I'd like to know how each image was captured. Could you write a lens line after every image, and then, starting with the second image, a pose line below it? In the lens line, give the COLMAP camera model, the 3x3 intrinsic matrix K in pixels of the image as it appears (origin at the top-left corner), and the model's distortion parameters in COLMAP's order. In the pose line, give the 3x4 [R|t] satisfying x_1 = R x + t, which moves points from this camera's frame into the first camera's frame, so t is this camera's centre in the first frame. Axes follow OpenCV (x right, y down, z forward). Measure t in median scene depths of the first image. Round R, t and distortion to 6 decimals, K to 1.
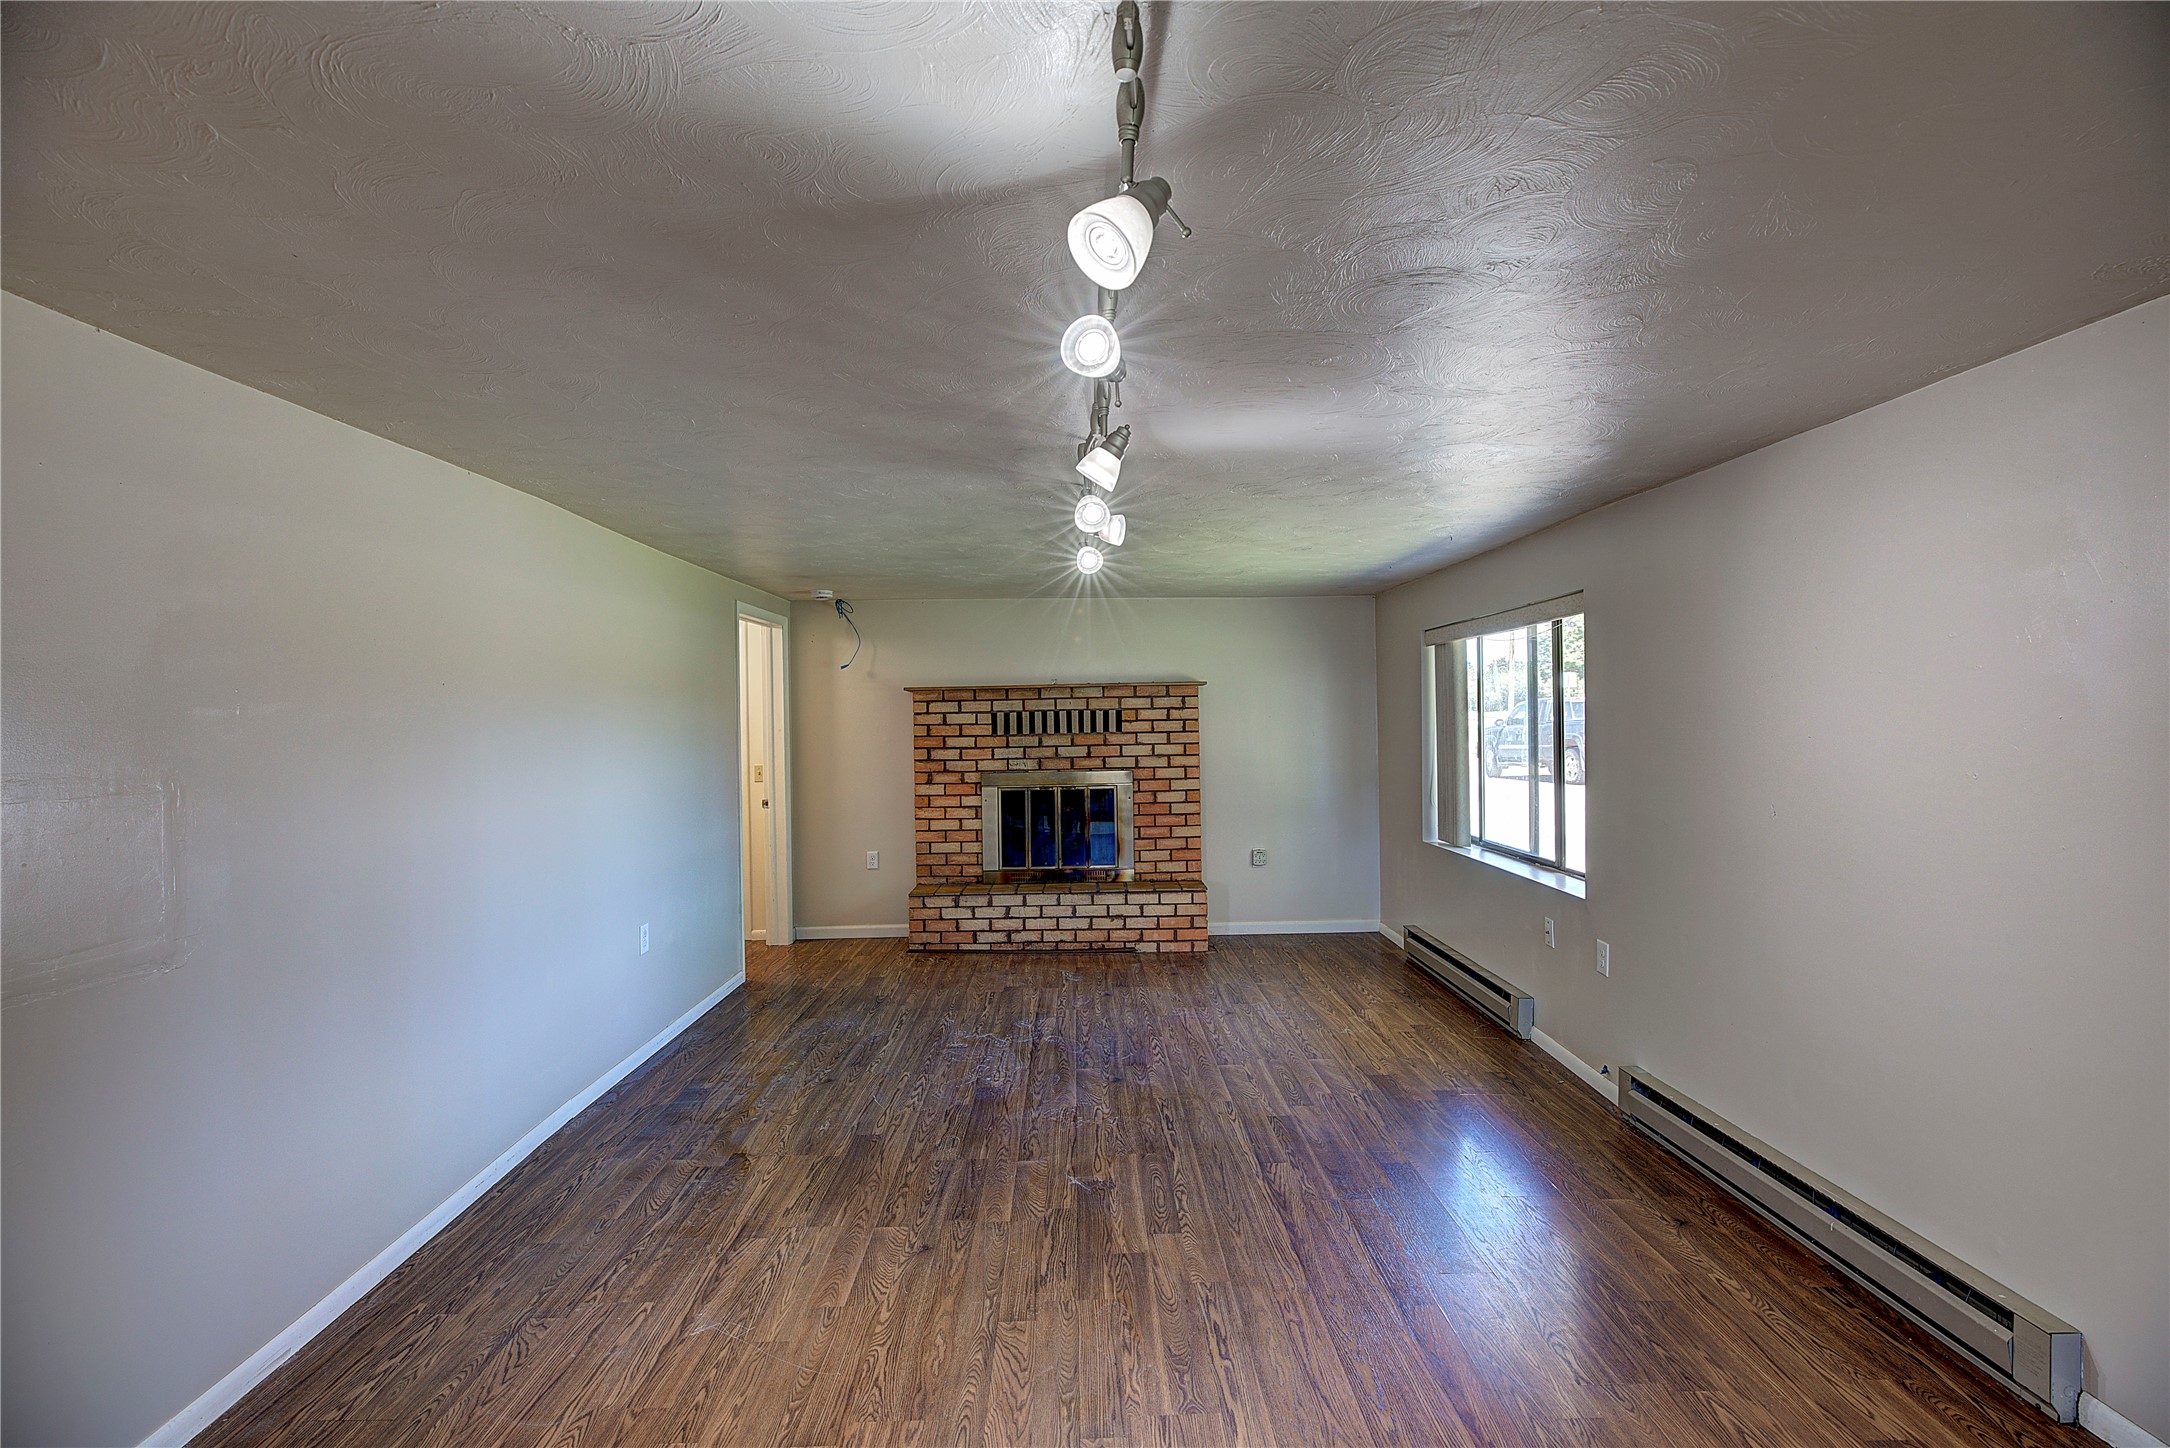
lens RADIAL K [[986.6, 0, 1078.5], [0, 986.6, 720.3], [0, 0, 1]] dist [-0.045616, 0.013985]
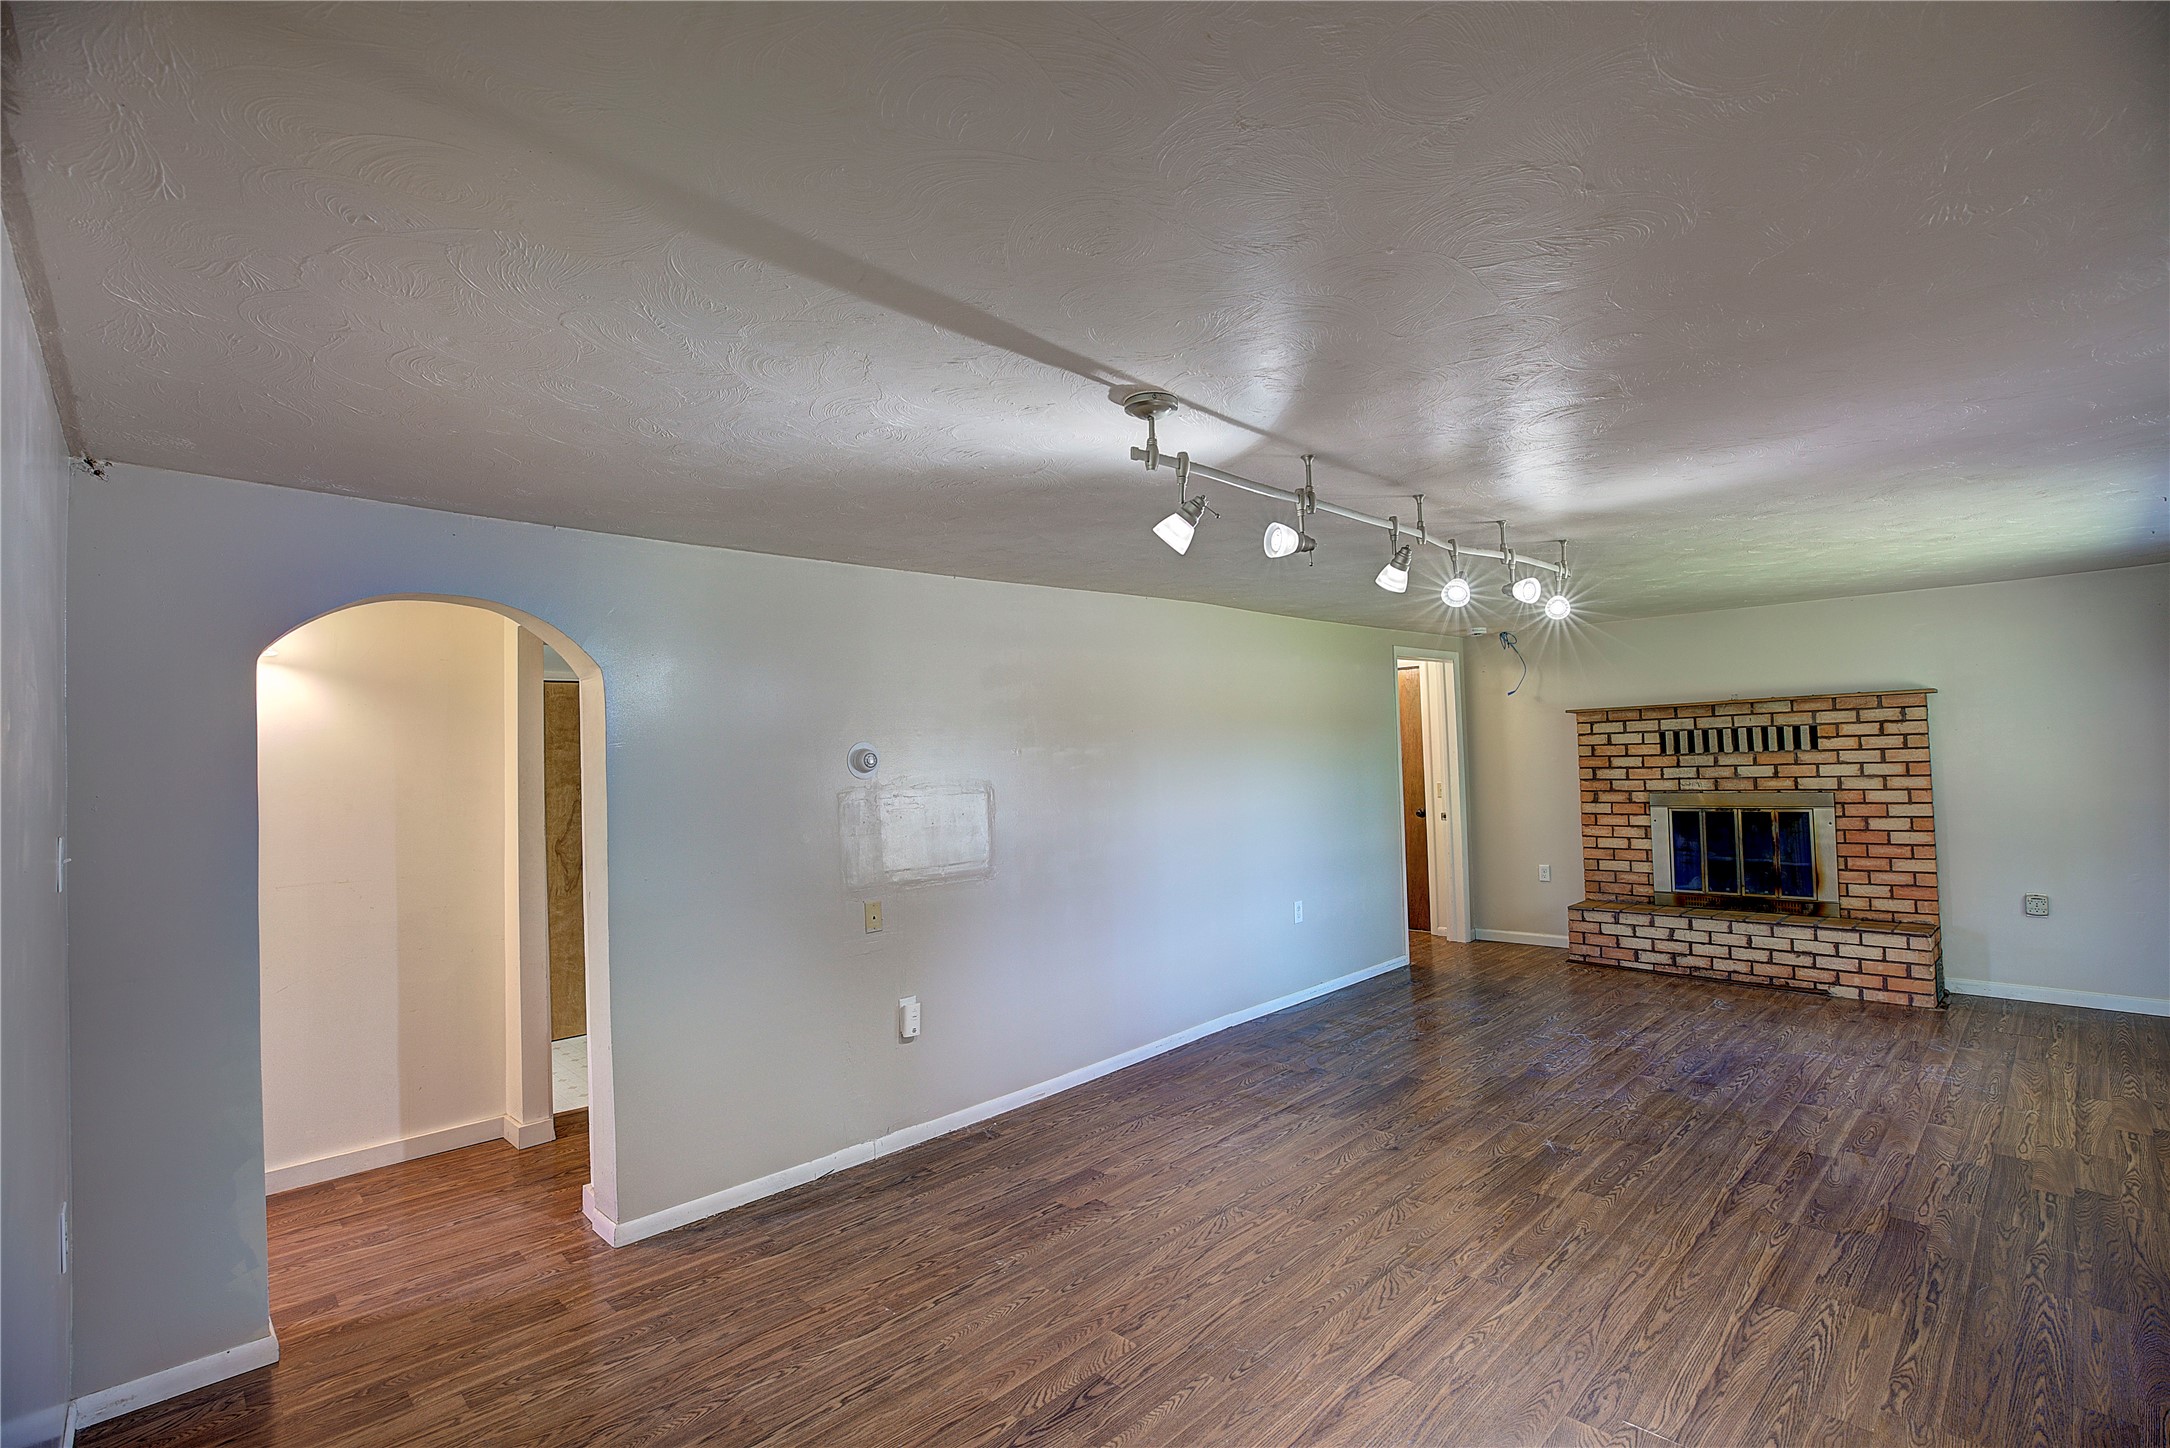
lens RADIAL K [[986.6, 0, 1078.5], [0, 986.6, 720.3], [0, 0, 1]] dist [-0.045616, 0.013985]
pose [[0.686838, -0.033490, -0.726038, 0.232411], [0.021239, 0.999436, -0.026009, -0.006644], [0.726500, 0.002443, 0.687162, -0.099271]]
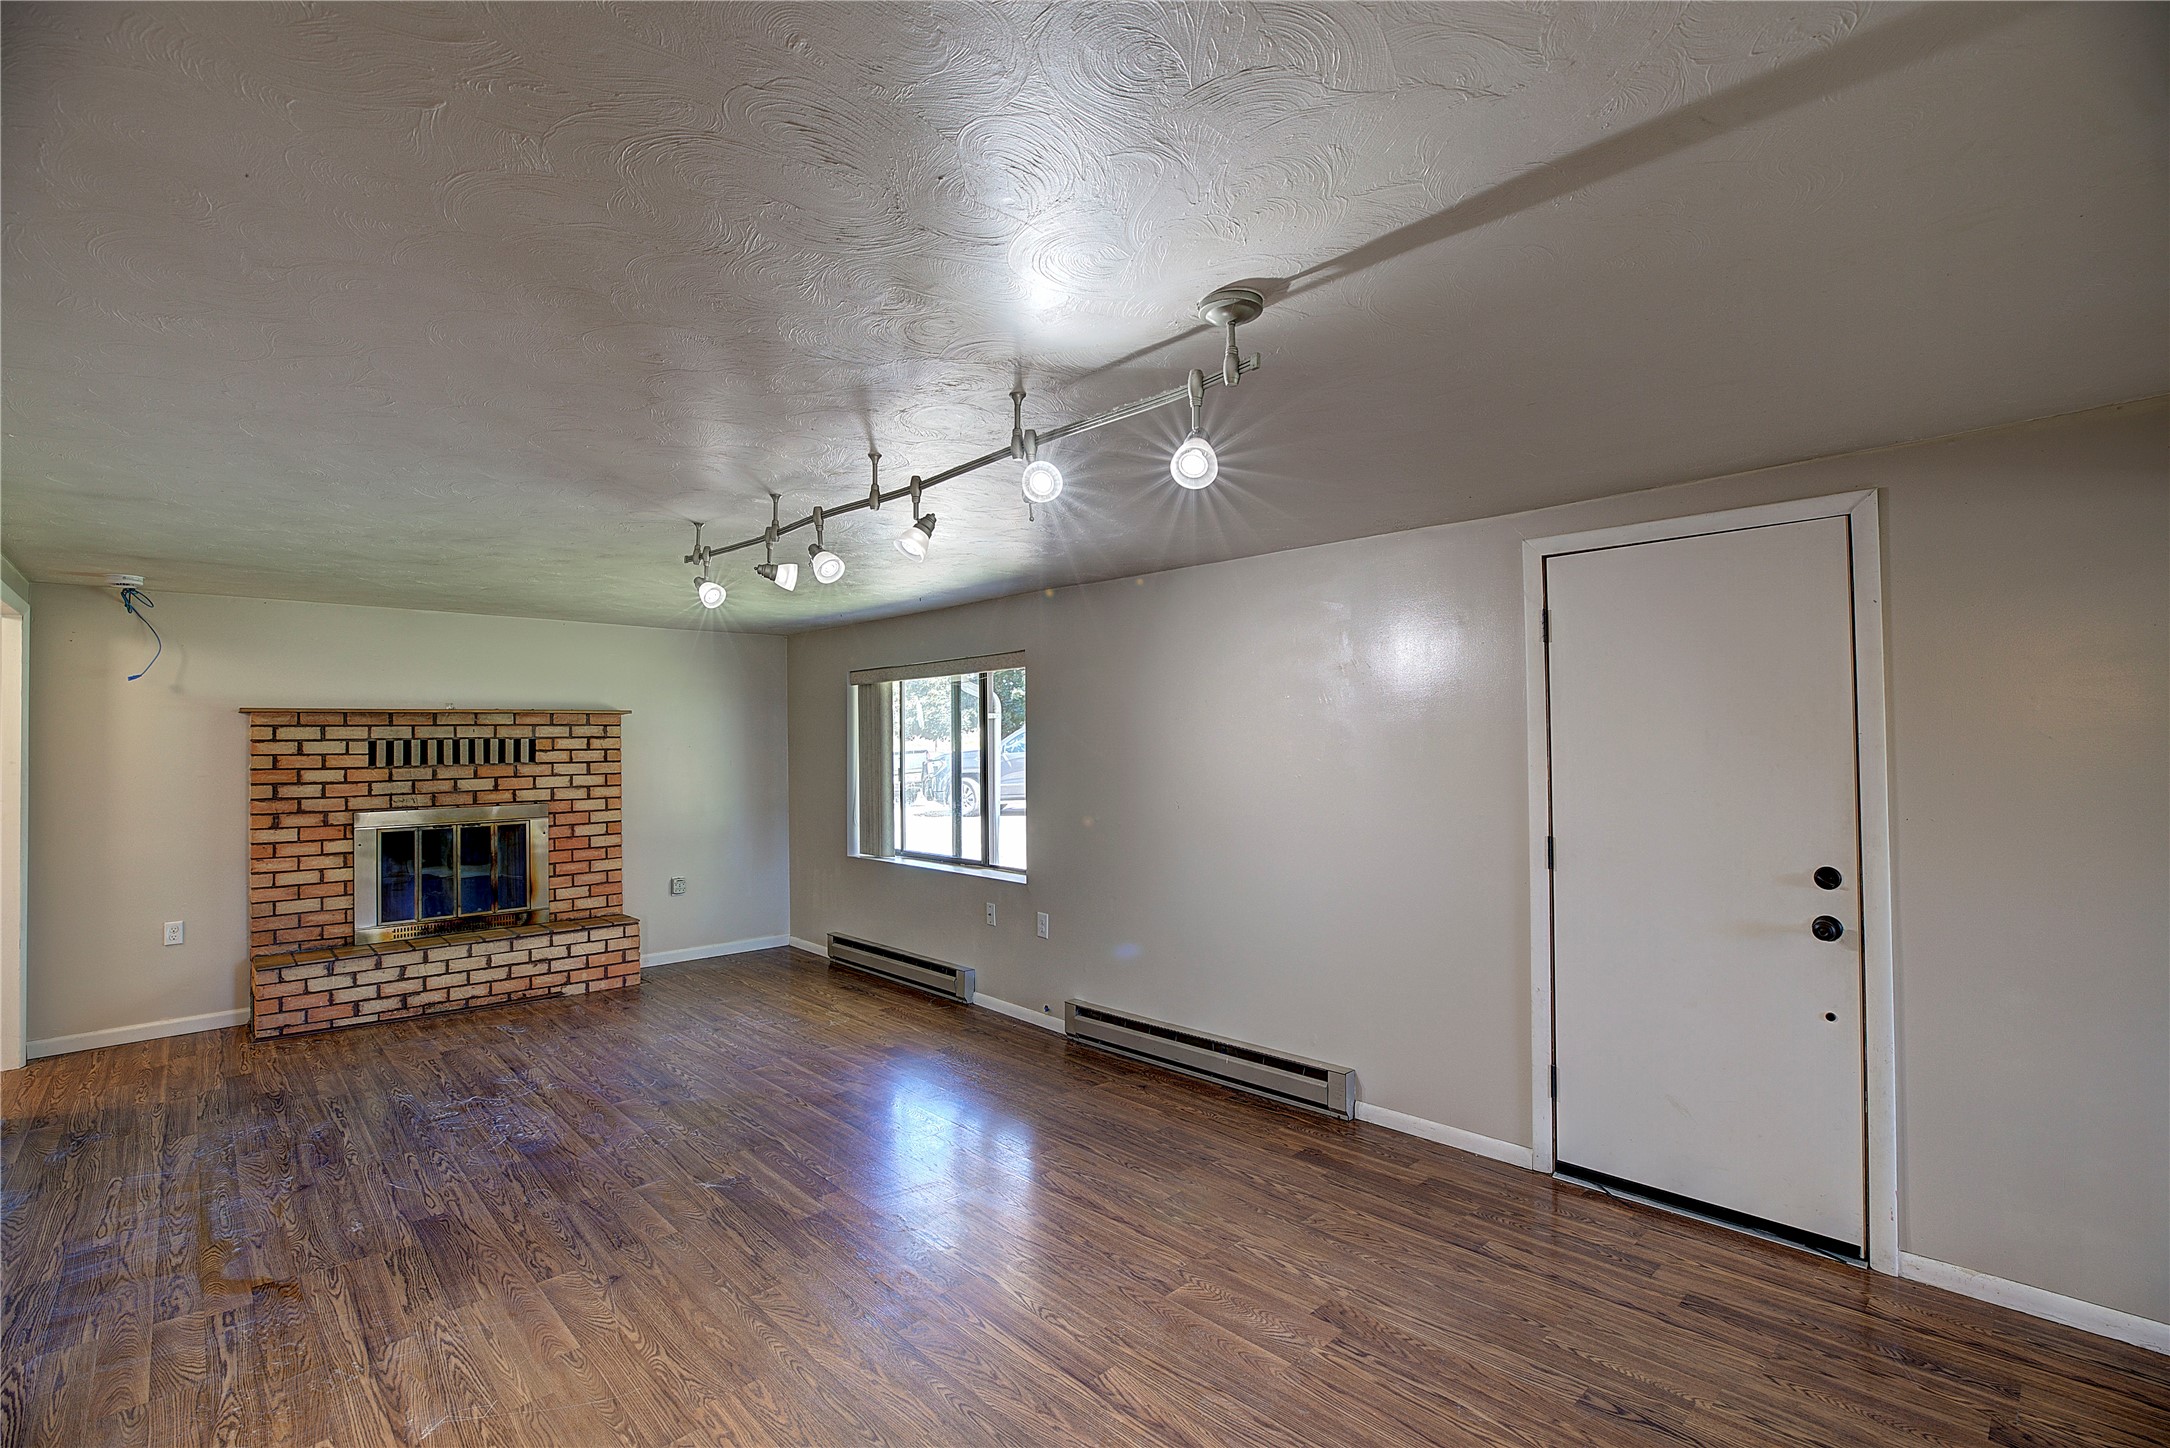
lens RADIAL K [[986.6, 0, 1078.5], [0, 986.6, 720.3], [0, 0, 1]] dist [-0.045616, 0.013985]
pose [[0.735307, 0.021429, 0.677395, -0.213552], [0.002412, 0.999411, -0.034235, 0.005087], [-0.677730, 0.026807, 0.734822, -0.023523]]
